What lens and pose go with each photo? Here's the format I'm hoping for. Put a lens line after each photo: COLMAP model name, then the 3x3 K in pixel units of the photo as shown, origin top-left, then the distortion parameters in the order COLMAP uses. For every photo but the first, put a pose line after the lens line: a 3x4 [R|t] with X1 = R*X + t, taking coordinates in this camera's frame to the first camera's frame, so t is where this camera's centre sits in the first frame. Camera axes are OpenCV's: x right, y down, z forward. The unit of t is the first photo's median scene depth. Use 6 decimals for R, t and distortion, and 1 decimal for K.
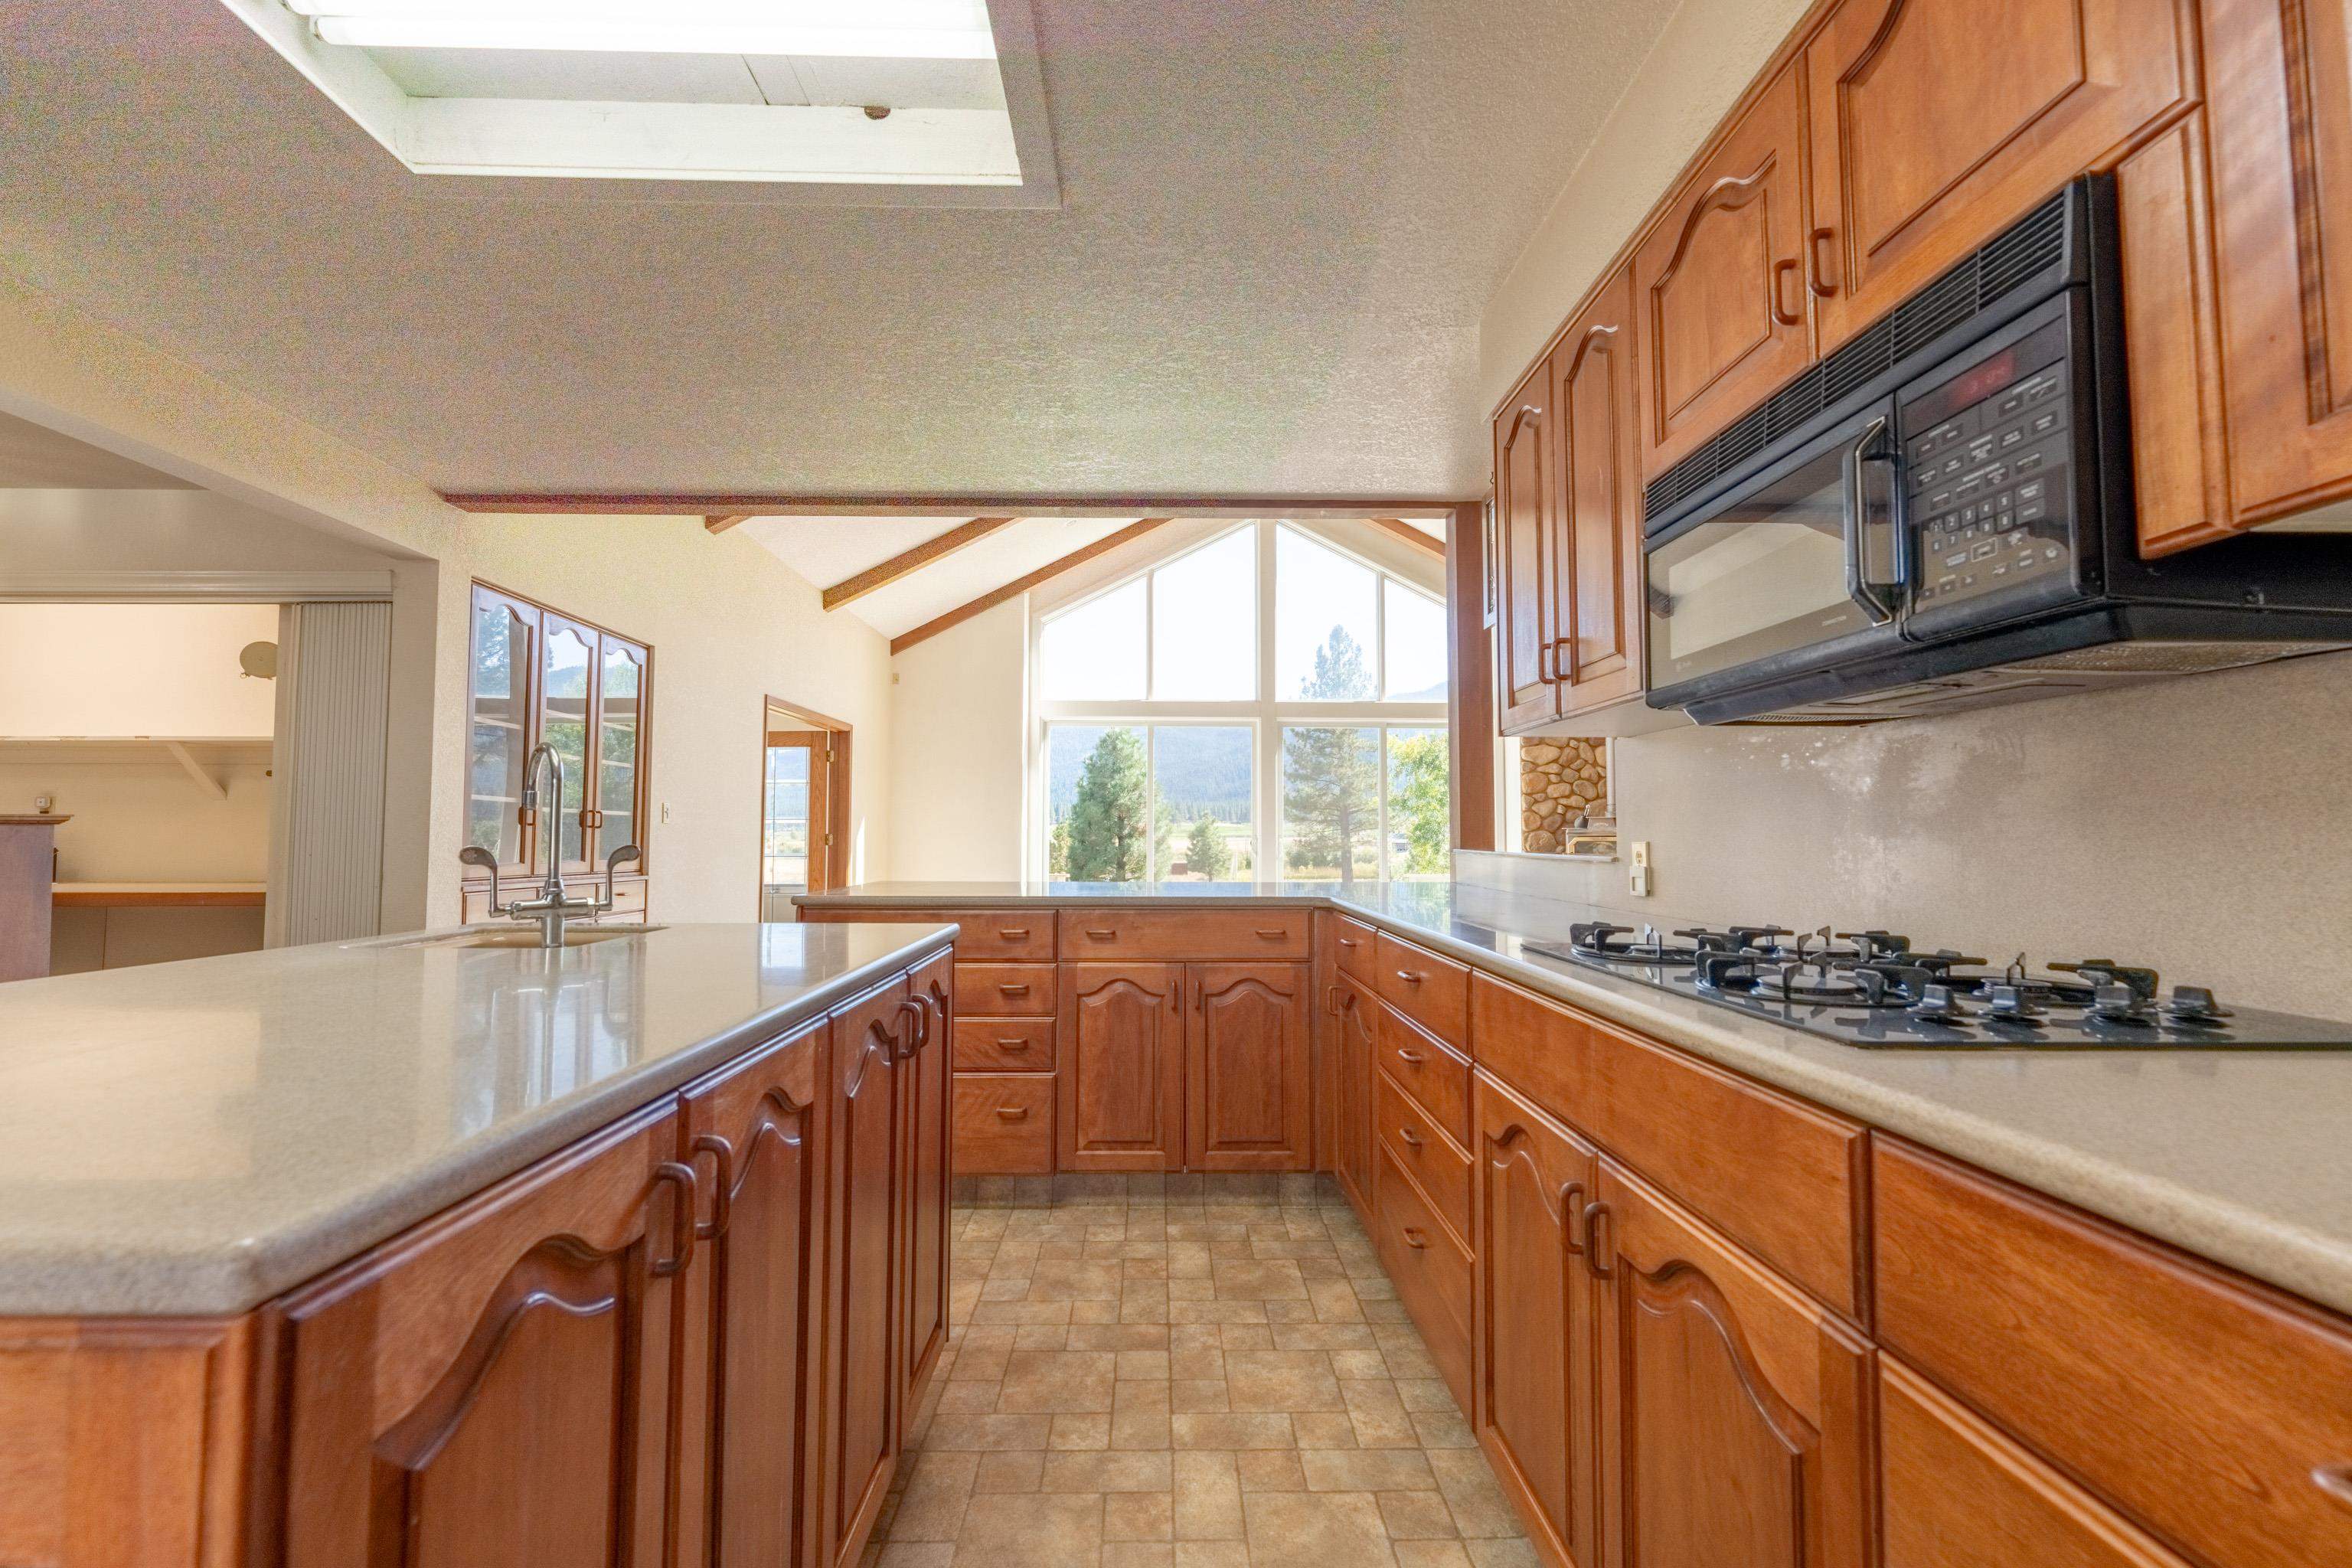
lens RADIAL K [[971.8, 0, 1175.4], [0, 971.8, 786.7], [0, 0, 1]] dist [-0.006004, 0.000462]
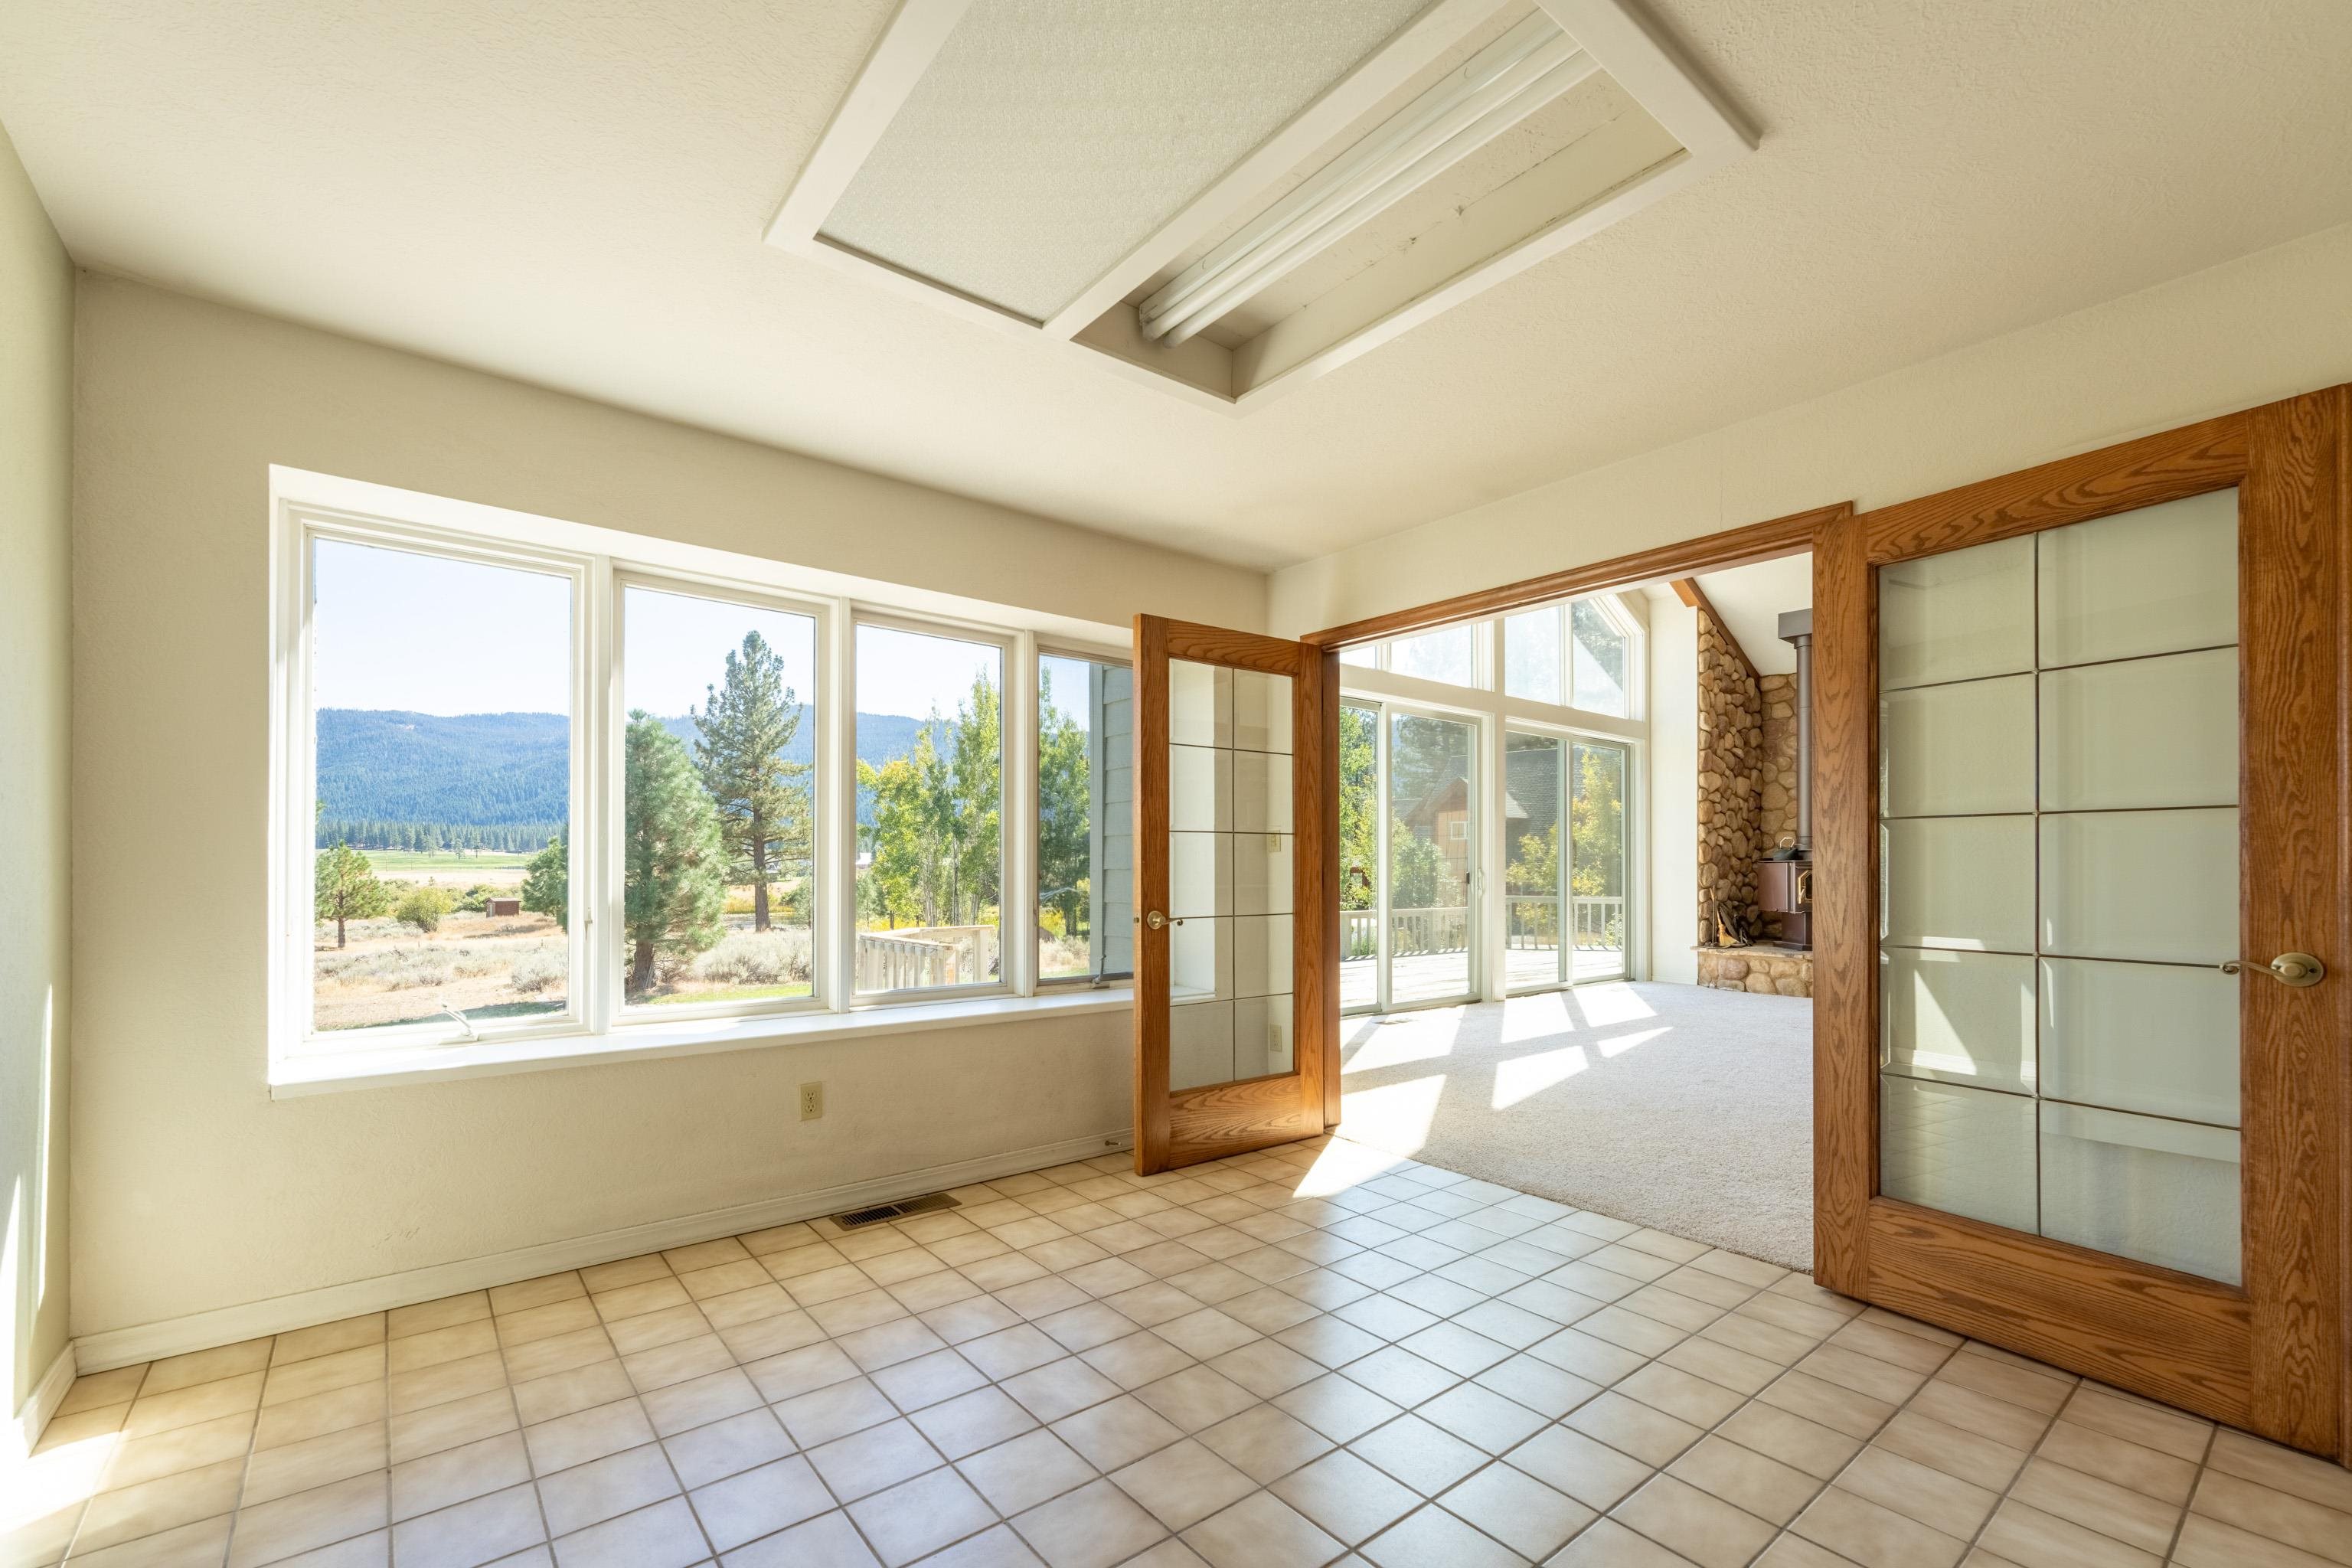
lens RADIAL K [[971.8, 0, 1148.8], [0, 971.8, 853.2], [0, 0, 1]] dist [-0.006004, 0.000462]
pose [[0.801621, 0.009914, 0.597751, -0.203118], [-0.031175, 0.999195, 0.025234, 0.009567], [-0.597020, -0.038863, 0.801285, 0.190893]]
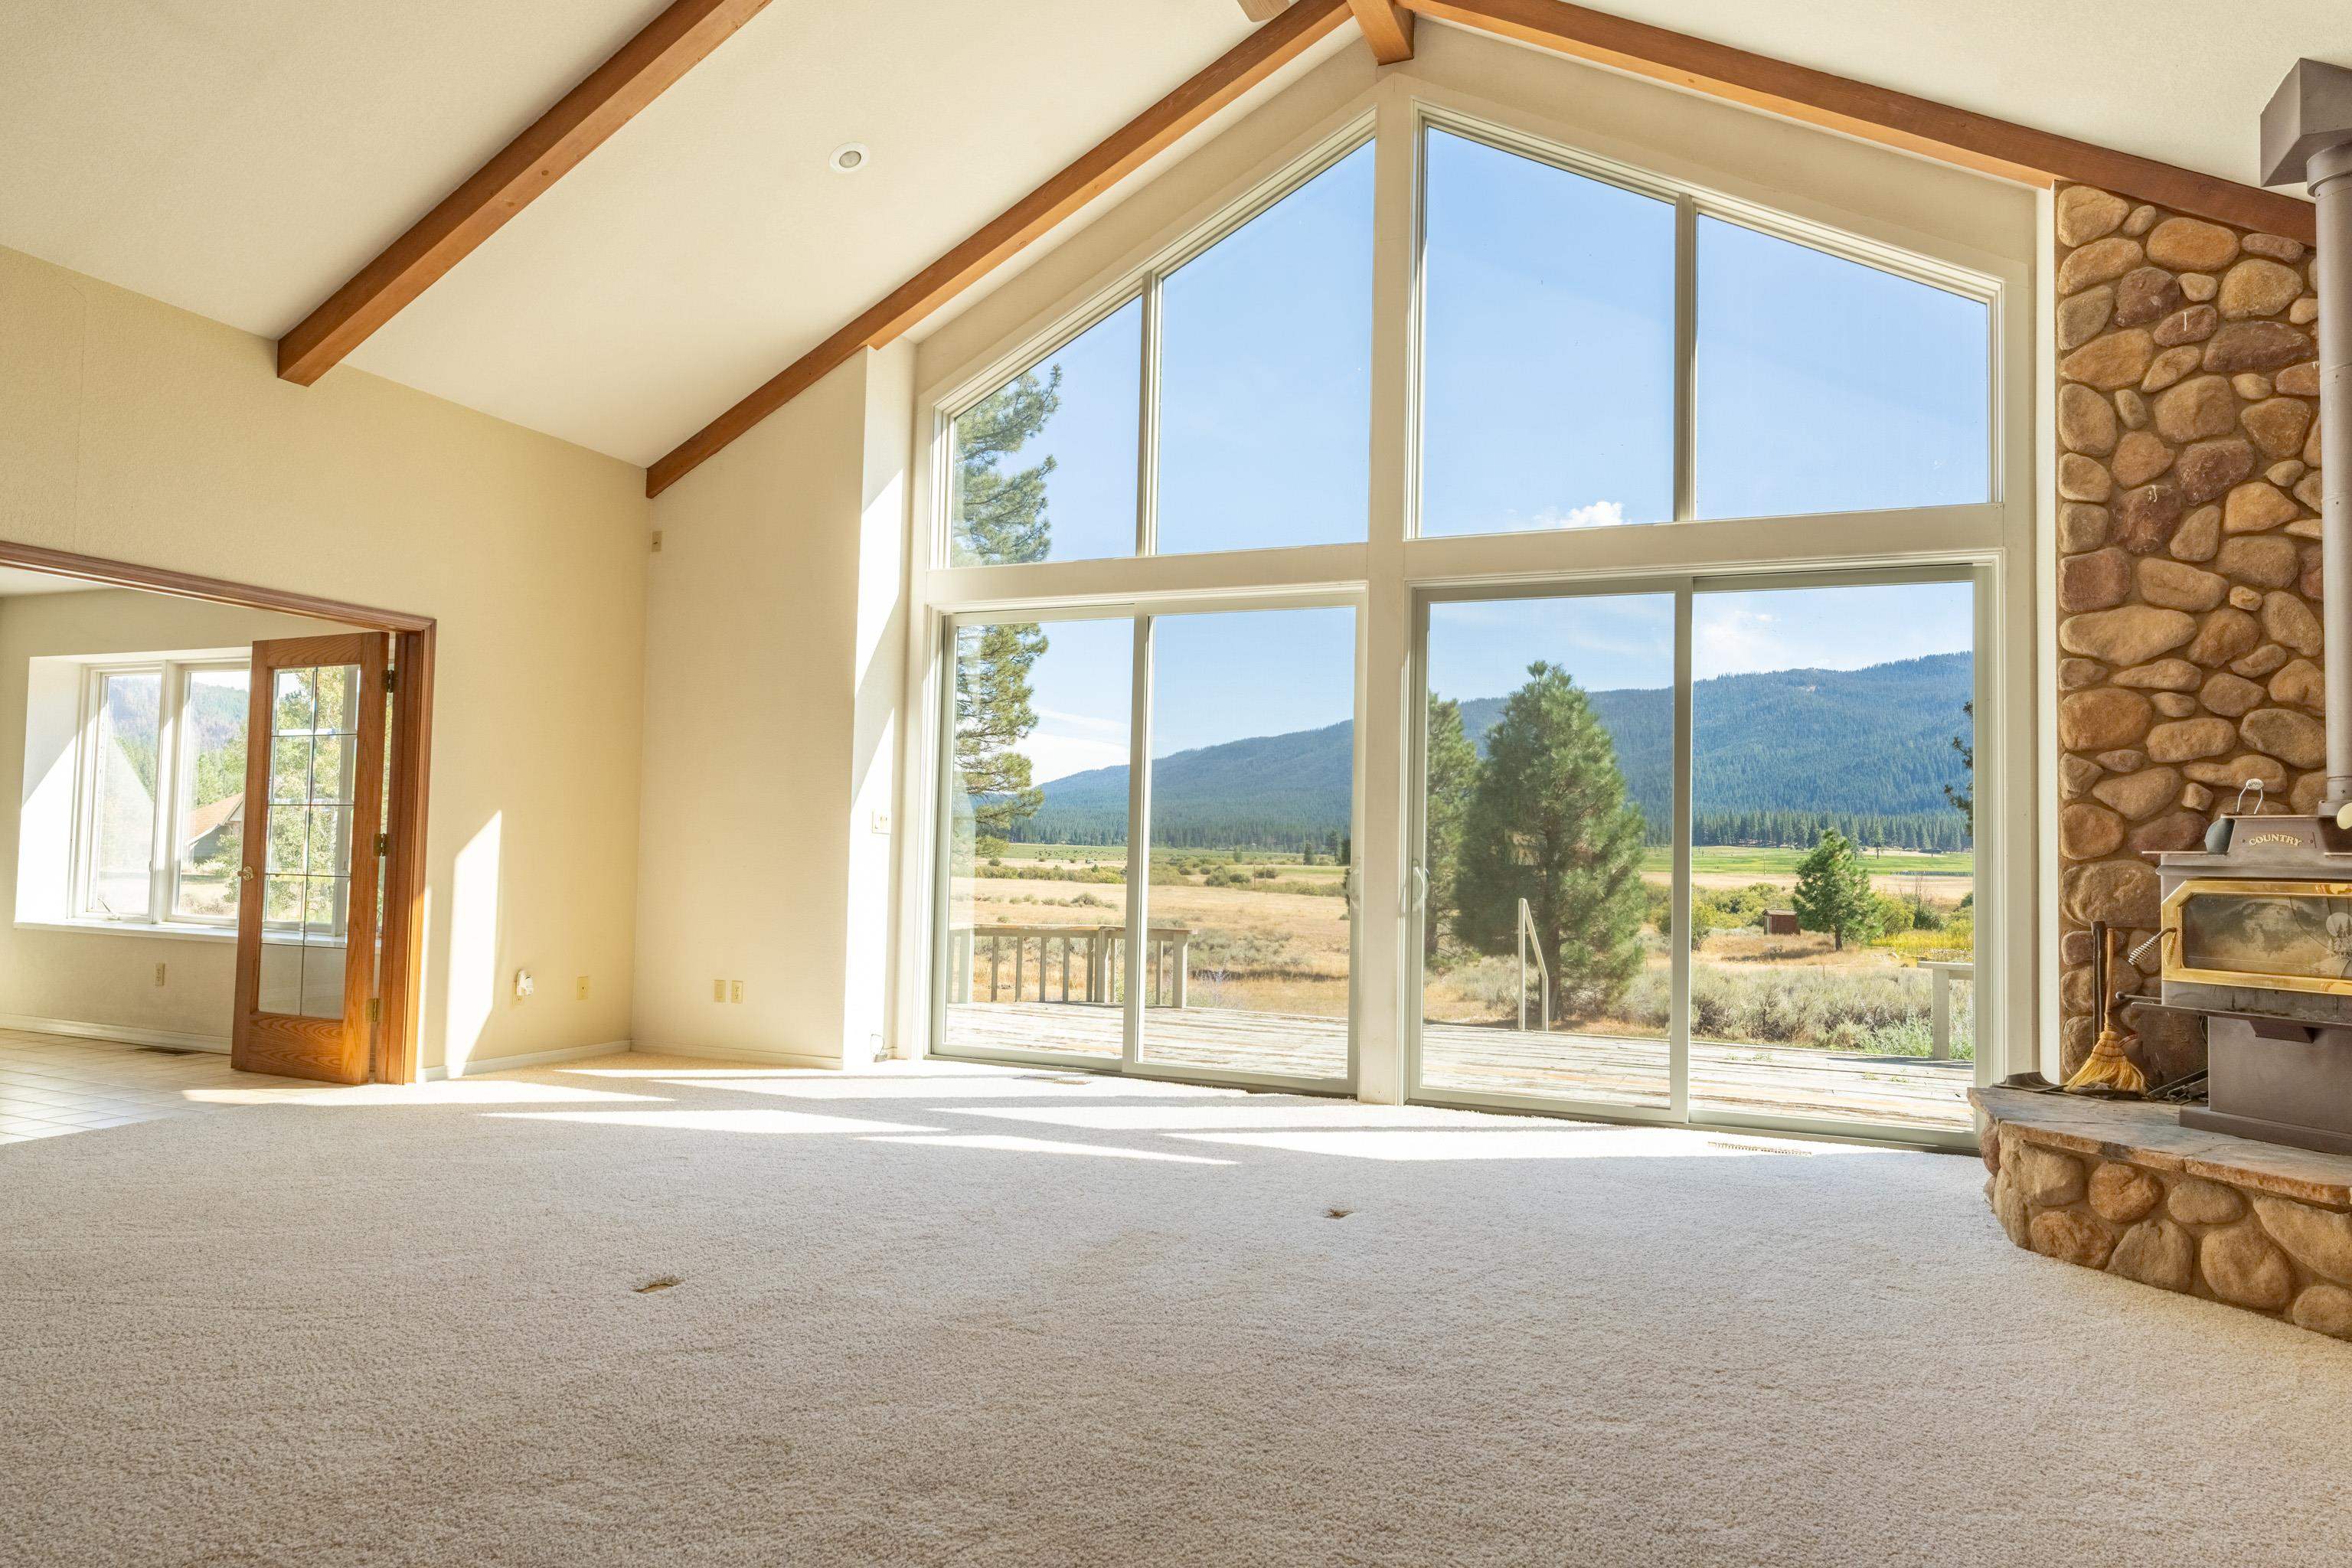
lens RADIAL K [[1440.3, 0, 1179.7], [0, 1440.3, 767.4], [0, 0, 1]] dist [-0.004349, 0.000530]
pose [[0.913905, -0.004494, -0.405903, 0.092672], [-0.001842, 0.999883, -0.015217, 0.007019], [0.405924, 0.014655, 0.913789, 0.137155]]
